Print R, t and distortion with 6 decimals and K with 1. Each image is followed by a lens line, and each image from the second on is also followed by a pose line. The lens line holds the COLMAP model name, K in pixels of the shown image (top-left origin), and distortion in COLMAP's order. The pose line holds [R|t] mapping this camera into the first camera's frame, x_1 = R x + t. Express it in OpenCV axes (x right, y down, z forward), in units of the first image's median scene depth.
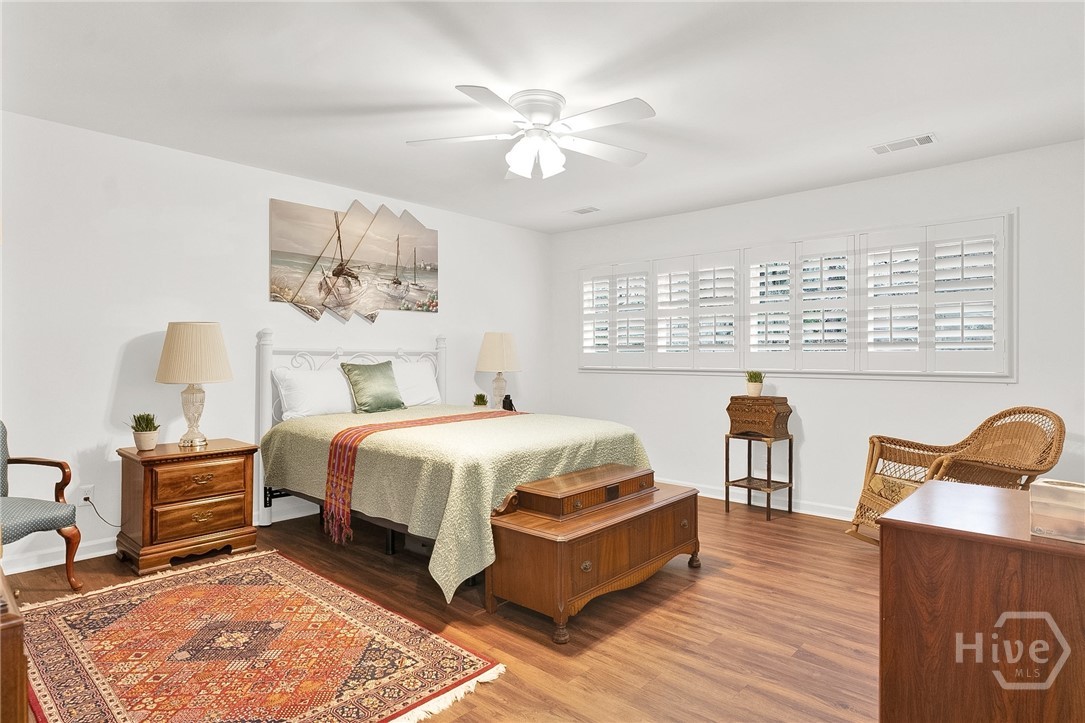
lens RADIAL K [[593.4, 0, 552.5], [0, 593.4, 352.2], [0, 0, 1]] dist [0.000315, 0.000046]
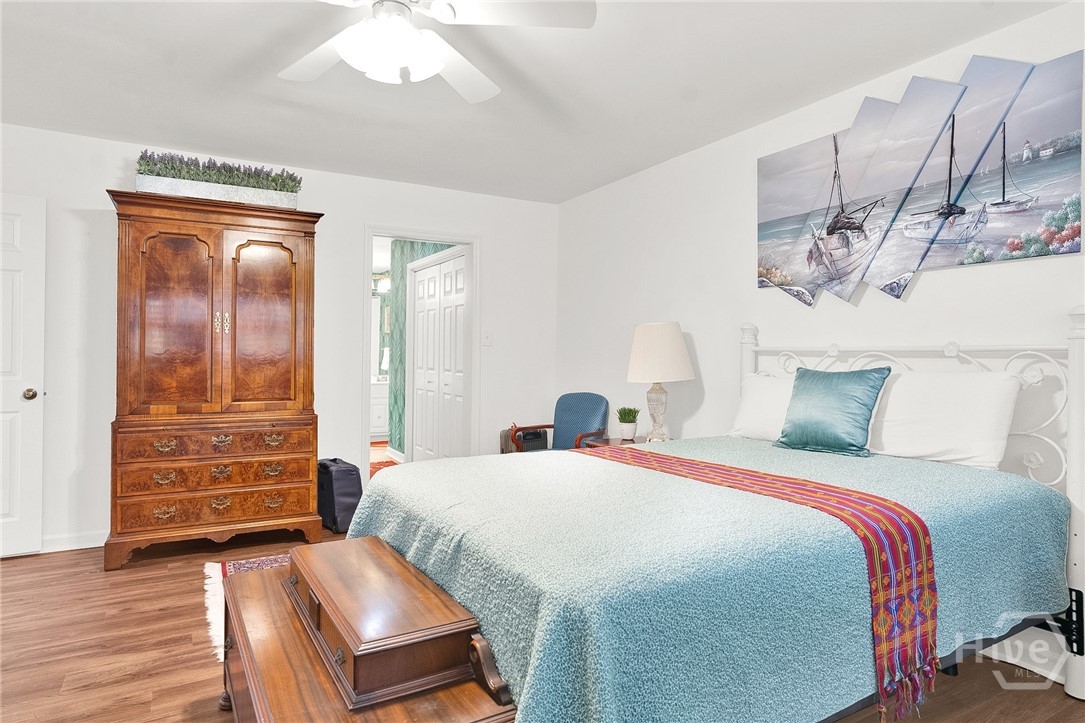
lens RADIAL K [[635.5, 0, 547.2], [0, 635.5, 356.6], [0, 0, 1]] dist [-0.003965, -0.000132]
pose [[-0.304989, -0.006532, -0.952333, 0.387575], [-0.004051, 0.999976, -0.005561, 0.010024], [0.952347, 0.002162, -0.305009, 0.922283]]
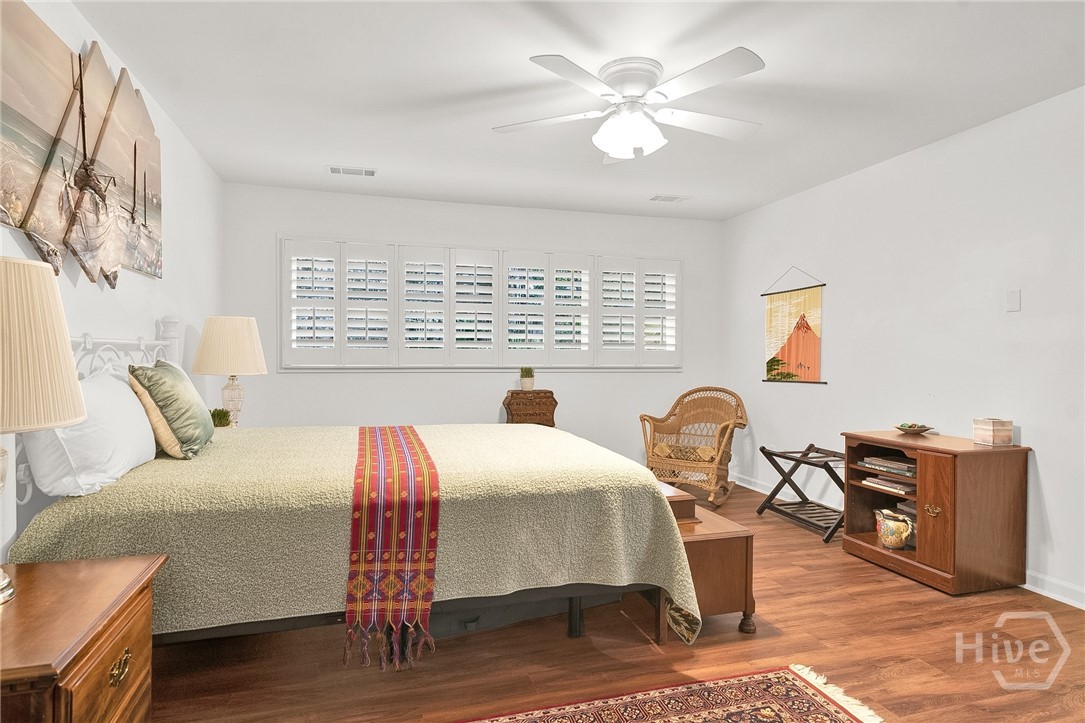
lens RADIAL K [[586.1, 0, 541.2], [0, 586.1, 366.5], [0, 0, 1]] dist [-0.002838, 0.000838]
pose [[0.538354, -0.016841, 0.842550, -0.570446], [-0.009578, 0.999613, 0.026101, 0.002516], [-0.842664, -0.022121, 0.537985, 0.423173]]
